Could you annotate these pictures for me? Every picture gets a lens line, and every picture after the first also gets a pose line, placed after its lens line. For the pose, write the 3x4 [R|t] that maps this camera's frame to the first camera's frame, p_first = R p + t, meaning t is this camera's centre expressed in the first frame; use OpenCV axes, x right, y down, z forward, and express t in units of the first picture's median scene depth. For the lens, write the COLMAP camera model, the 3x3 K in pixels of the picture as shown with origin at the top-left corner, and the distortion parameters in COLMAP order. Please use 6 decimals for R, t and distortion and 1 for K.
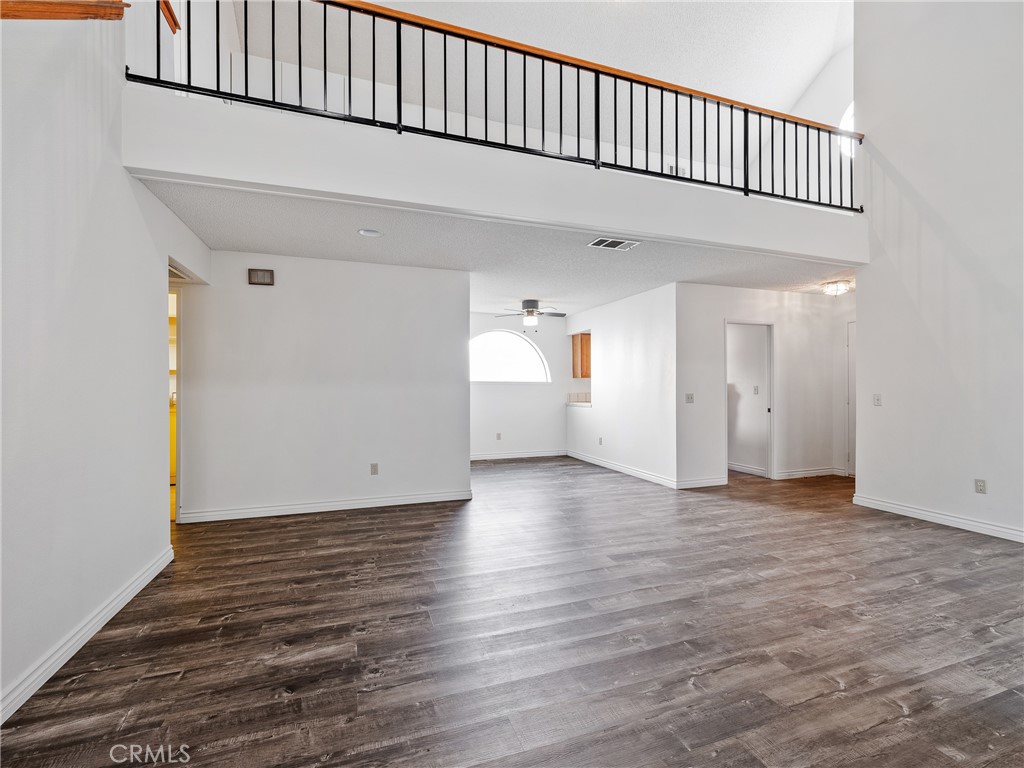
lens RADIAL K [[466.6, 0, 510.3], [0, 466.6, 387.7], [0, 0, 1]] dist [0.003868, -0.002421]
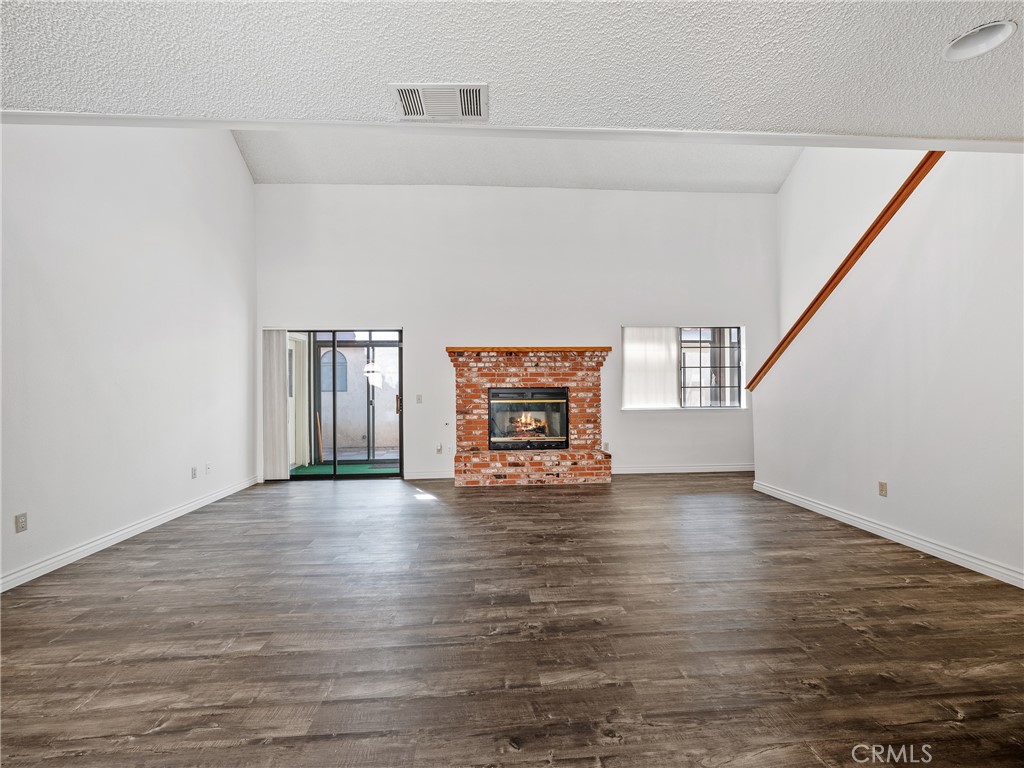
lens RADIAL K [[466.6, 0, 504.5], [0, 466.6, 387.7], [0, 0, 1]] dist [0.003868, -0.002421]
pose [[-0.961672, 0.010752, 0.273992, 0.032323], [0.011734, 0.999929, 0.001944, -0.006189], [-0.273951, 0.005084, -0.961730, 2.133432]]
